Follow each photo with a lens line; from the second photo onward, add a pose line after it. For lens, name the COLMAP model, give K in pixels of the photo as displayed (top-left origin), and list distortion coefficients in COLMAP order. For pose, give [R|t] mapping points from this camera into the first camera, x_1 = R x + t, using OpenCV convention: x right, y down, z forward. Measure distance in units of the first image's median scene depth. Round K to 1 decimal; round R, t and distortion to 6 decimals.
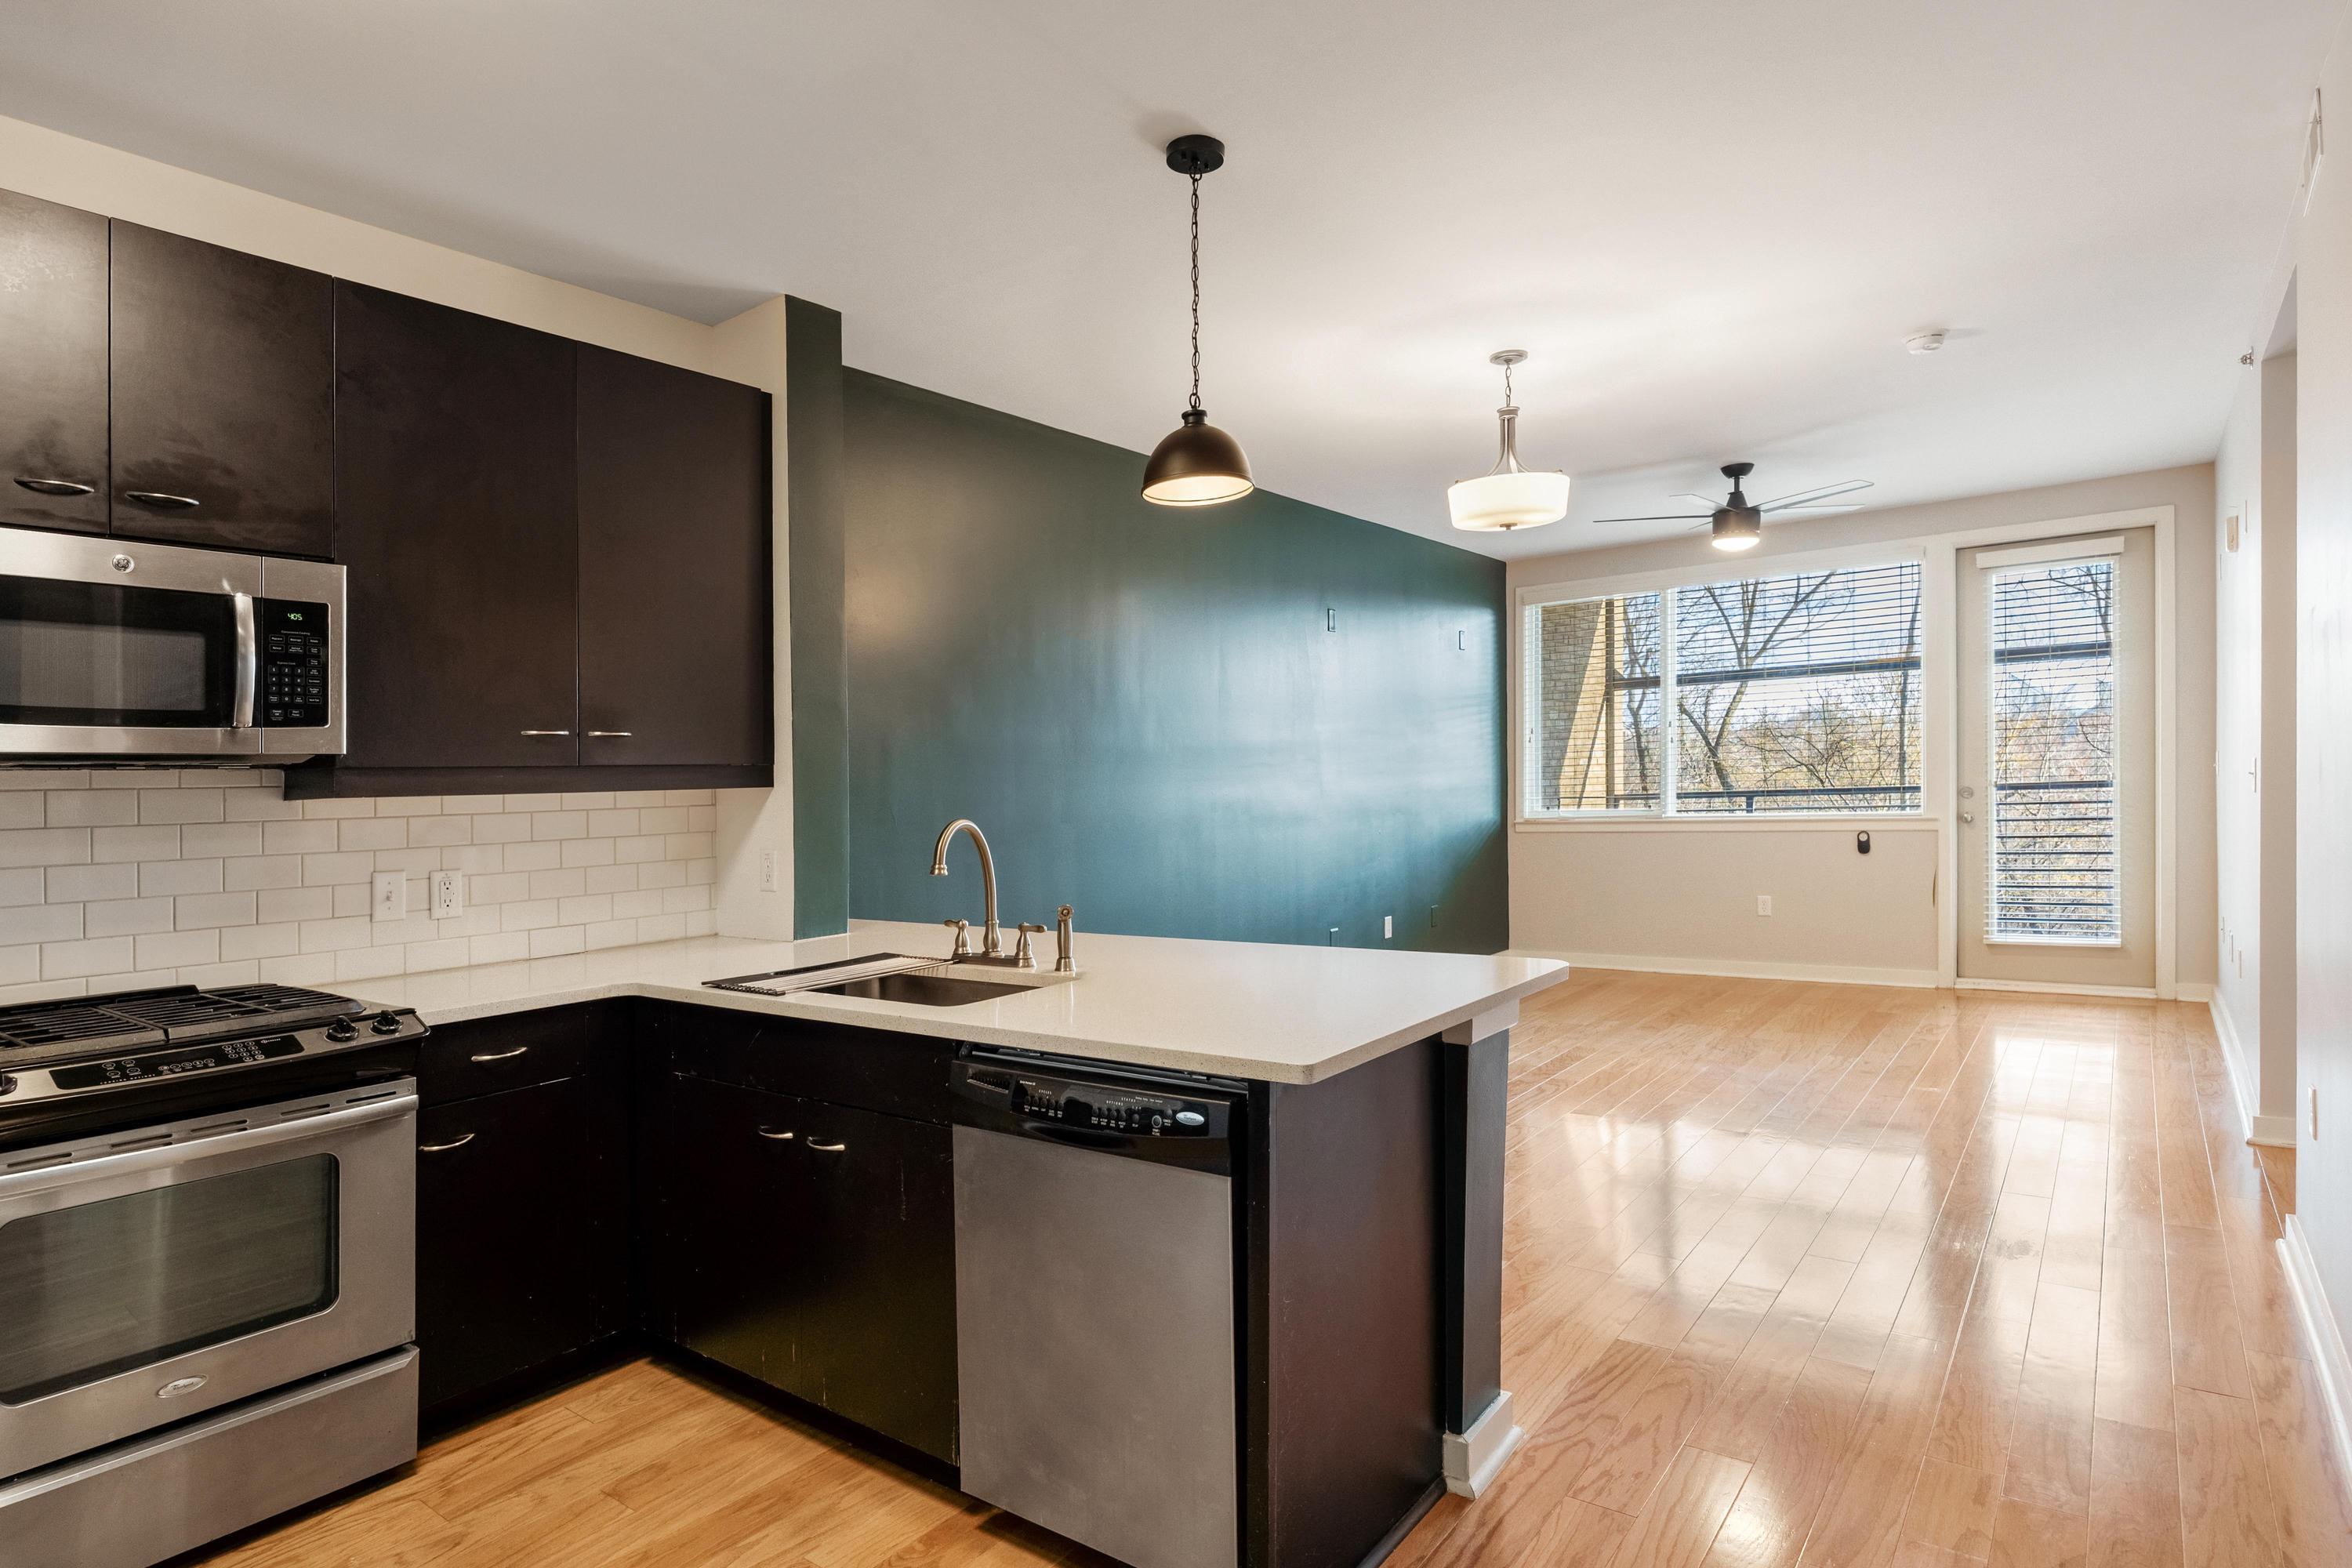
lens RADIAL K [[1281.8, 0, 1178.3], [0, 1281.8, 834.6], [0, 0, 1]] dist [0.000260, -0.000752]
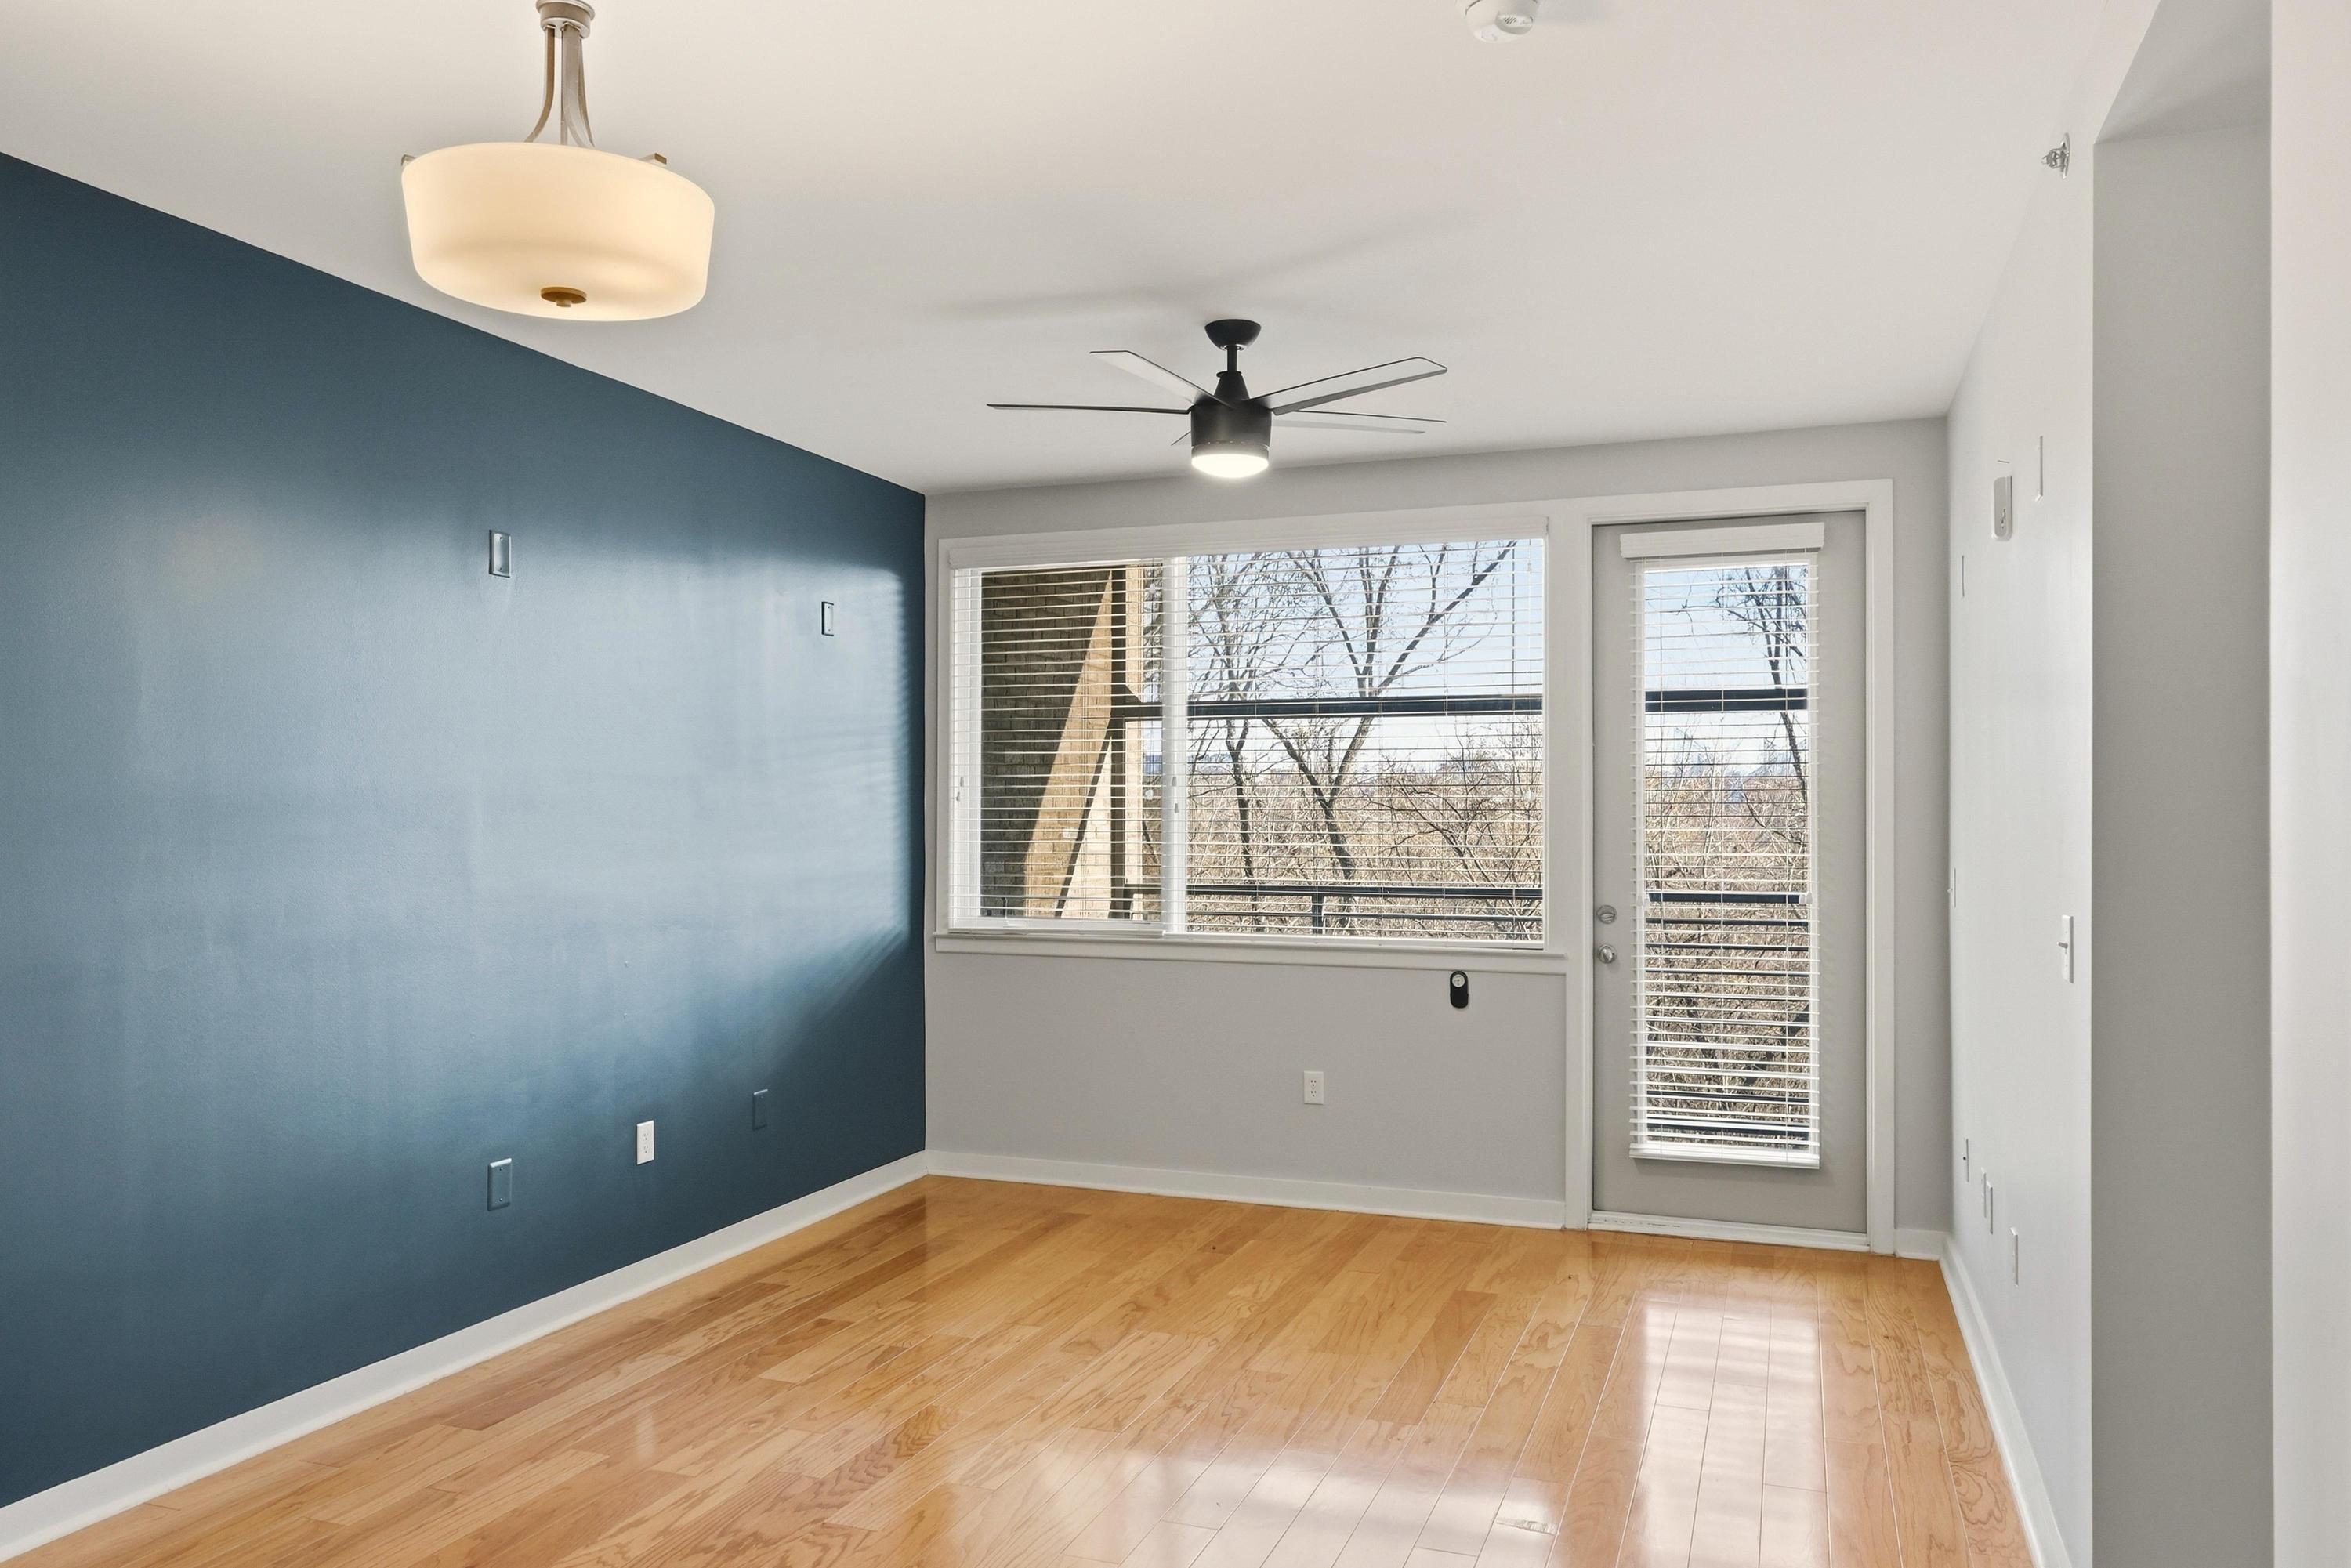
lens RADIAL K [[1701.9, 0, 1175.5], [0, 1701.9, 784.0], [0, 0, 1]] dist [-0.002552, -0.000083]
pose [[0.957364, 0.041936, 0.285823, 0.218035], [-0.023282, 0.997390, -0.068352, -0.043245], [-0.287944, 0.058783, 0.955841, 0.330383]]
